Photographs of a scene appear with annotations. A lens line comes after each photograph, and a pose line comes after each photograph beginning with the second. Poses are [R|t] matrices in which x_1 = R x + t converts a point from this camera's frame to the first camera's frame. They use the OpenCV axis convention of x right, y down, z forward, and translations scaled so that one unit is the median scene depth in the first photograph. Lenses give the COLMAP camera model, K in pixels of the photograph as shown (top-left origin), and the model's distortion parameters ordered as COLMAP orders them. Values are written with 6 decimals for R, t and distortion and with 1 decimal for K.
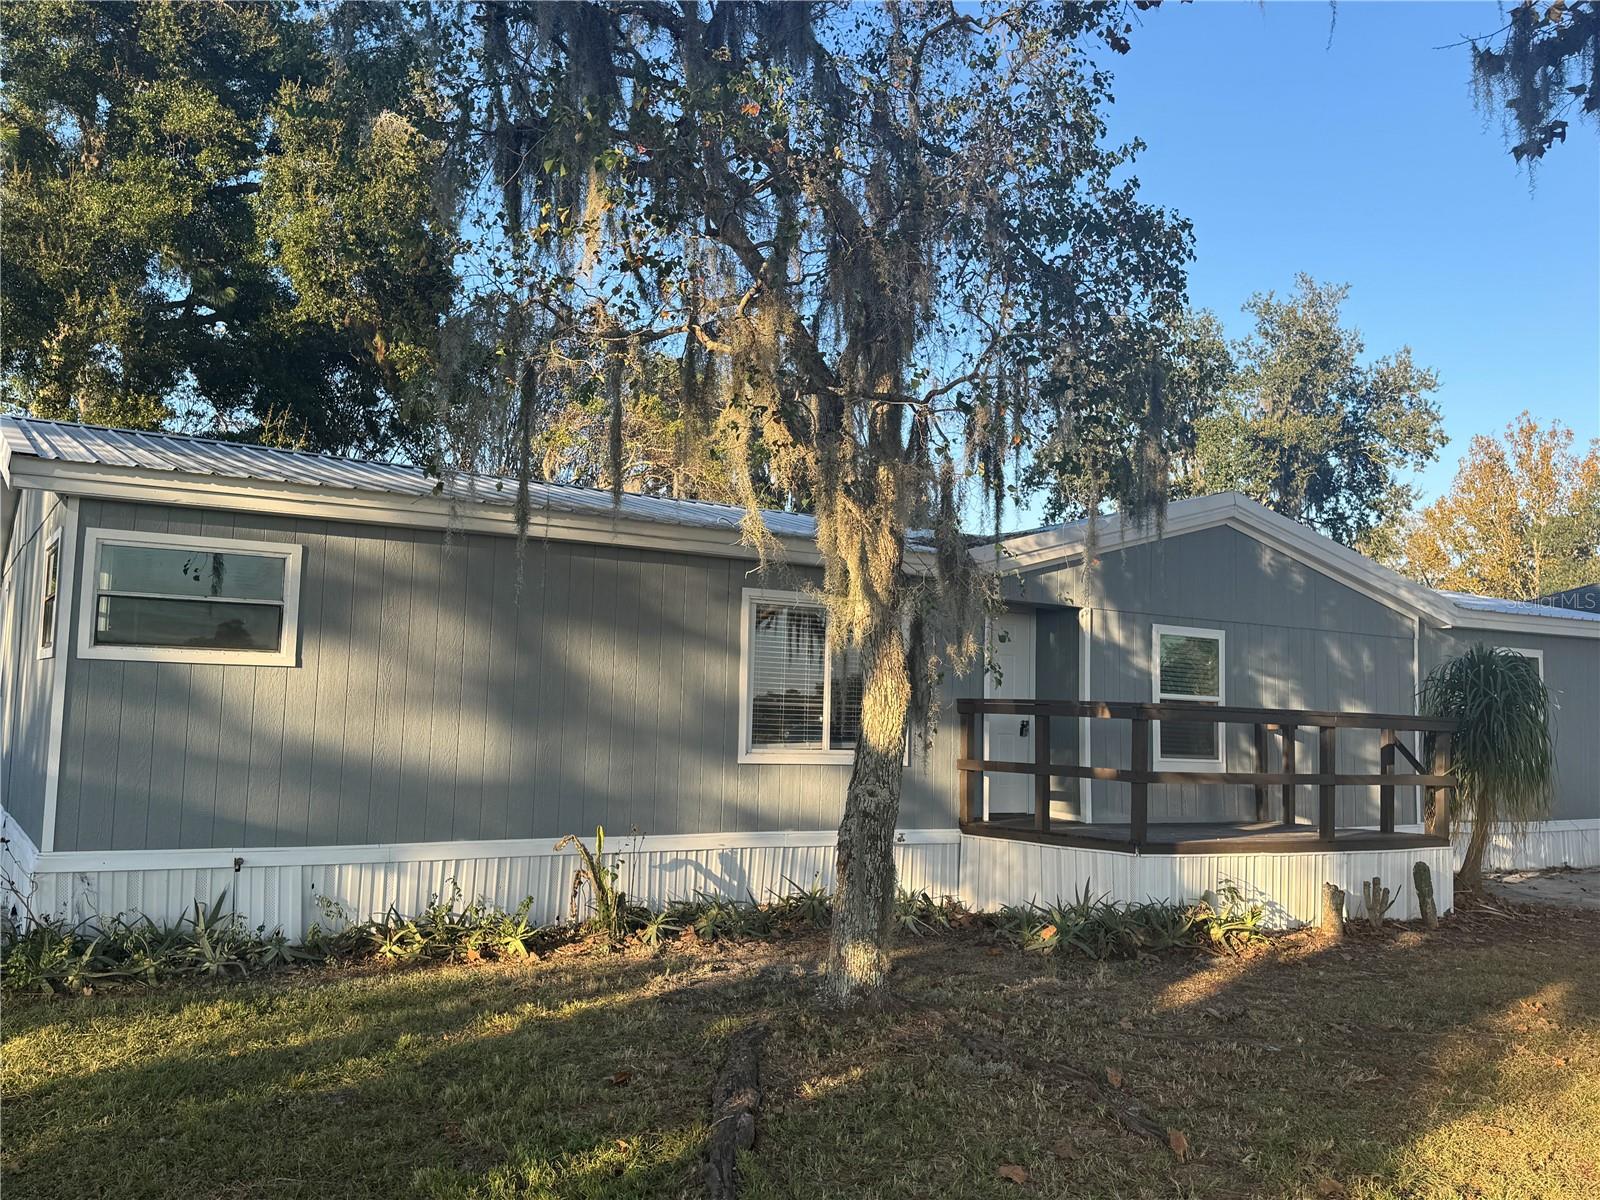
lens RADIAL K [[1411.6, 0, 800.0], [0, 1411.6, 600.0], [0, 0, 1]] dist [0.014735, 0.000573]
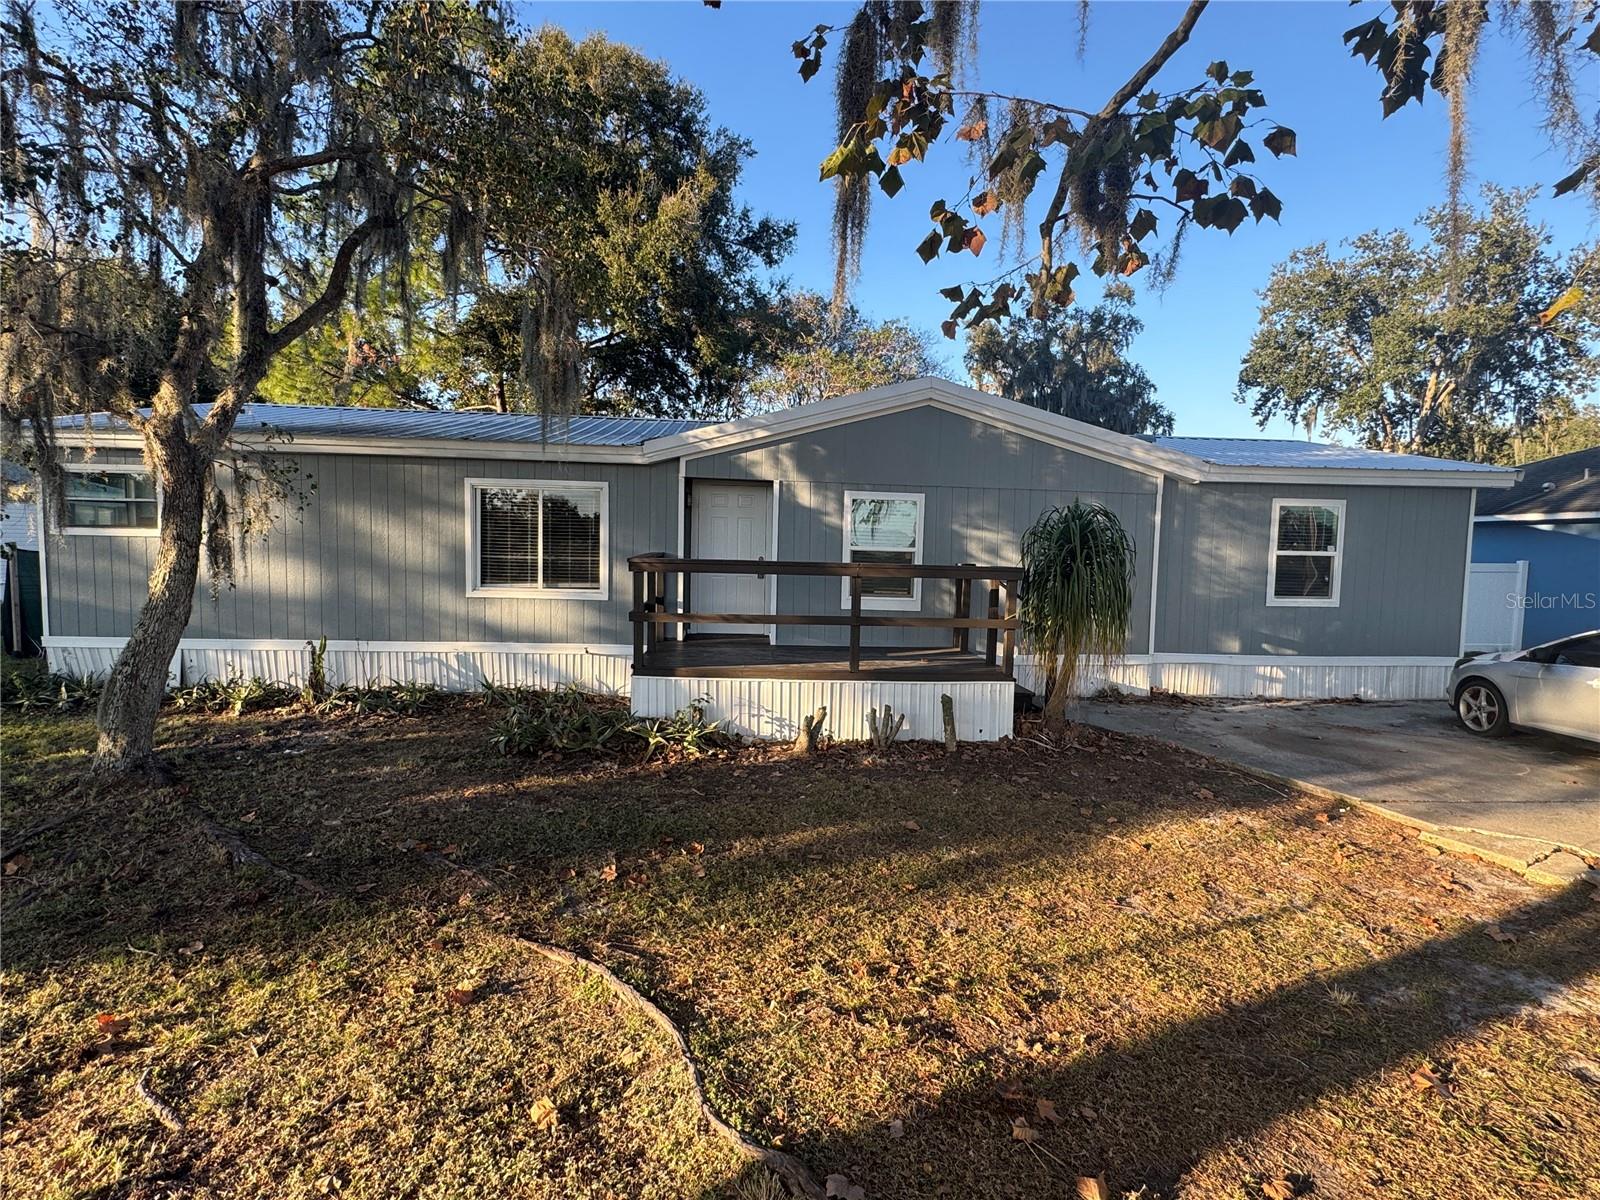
lens RADIAL K [[803.1, 0, 805.7], [0, 803.1, 559.0], [0, 0, 1]] dist [-0.014430, 0.011704]
pose [[0.894151, 0.006373, -0.447720, 0.572450], [0.037886, 0.995236, 0.089831, 0.013512], [0.446159, -0.097285, 0.889650, 0.360250]]
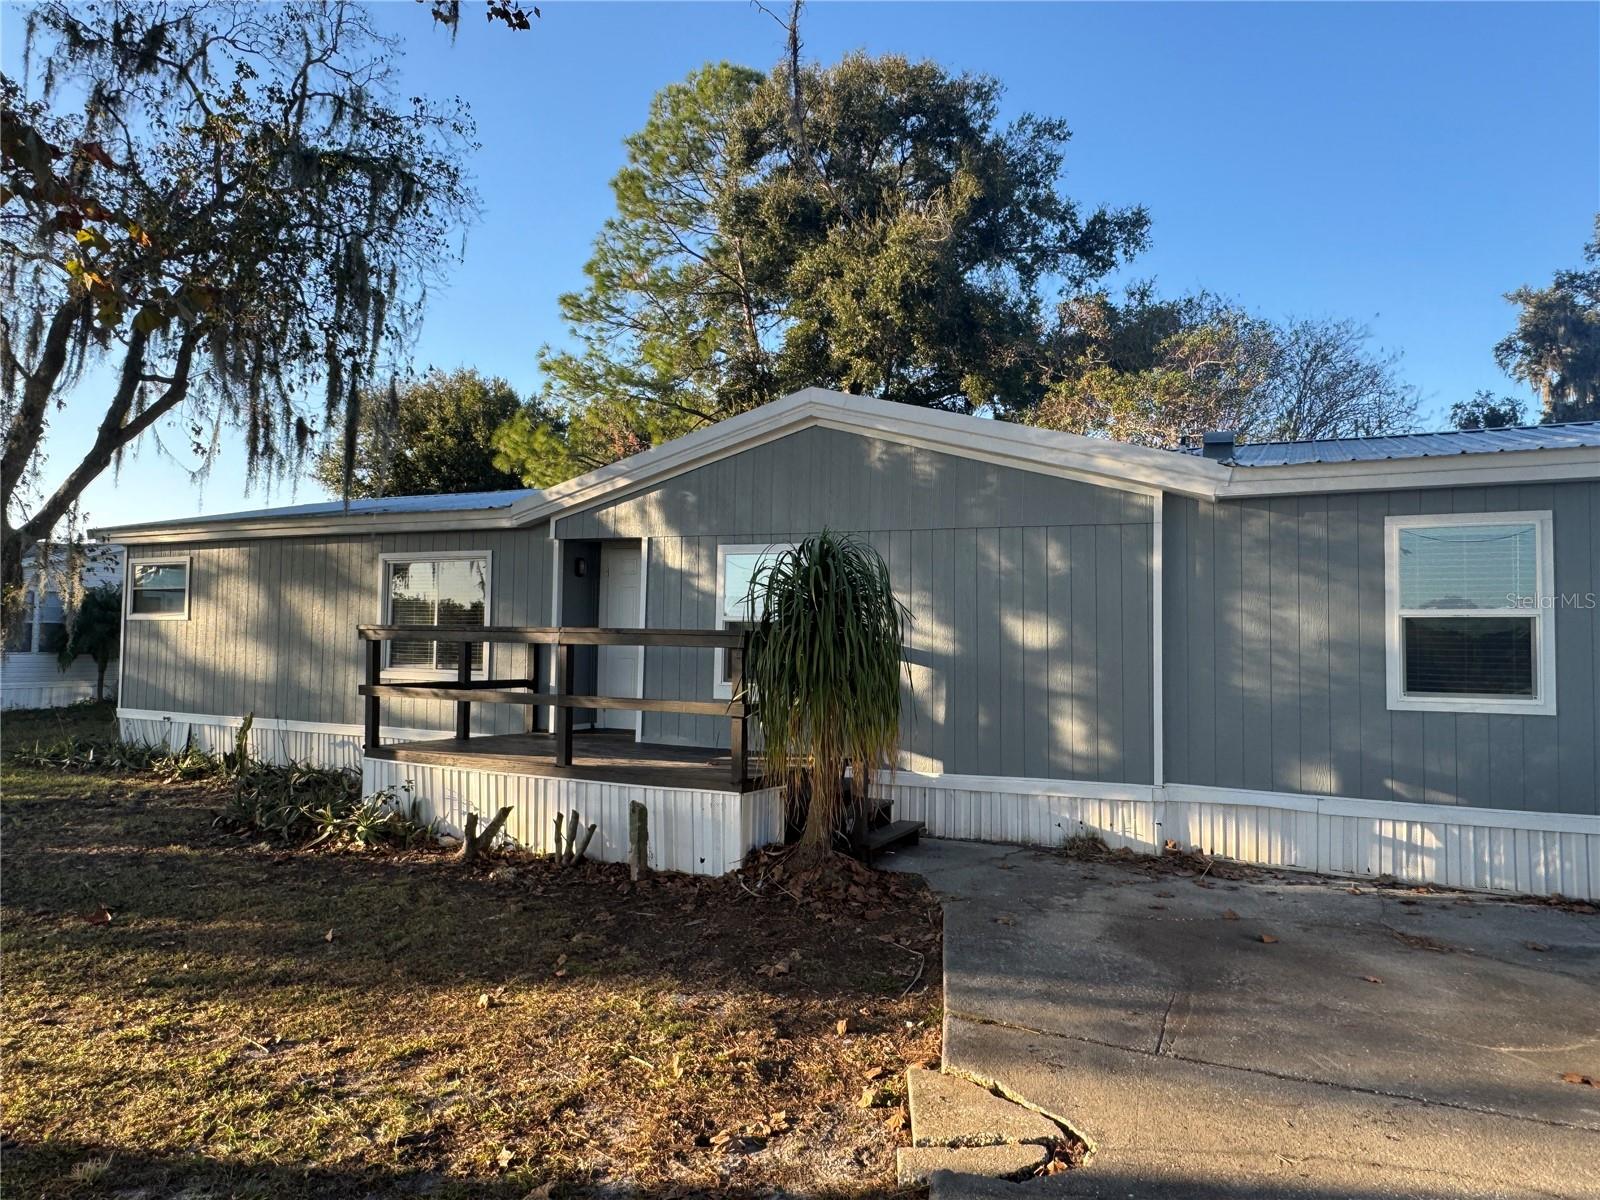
lens RADIAL K [[1039.6, 0, 797.0], [0, 1039.6, 560.3], [0, 0, 1]] dist [-0.001755, -0.001766]
pose [[0.541862, -0.083035, -0.836356, 0.938551], [0.071088, 0.996070, -0.052835, 0.074485], [0.837456, -0.030826, 0.545635, 0.690071]]
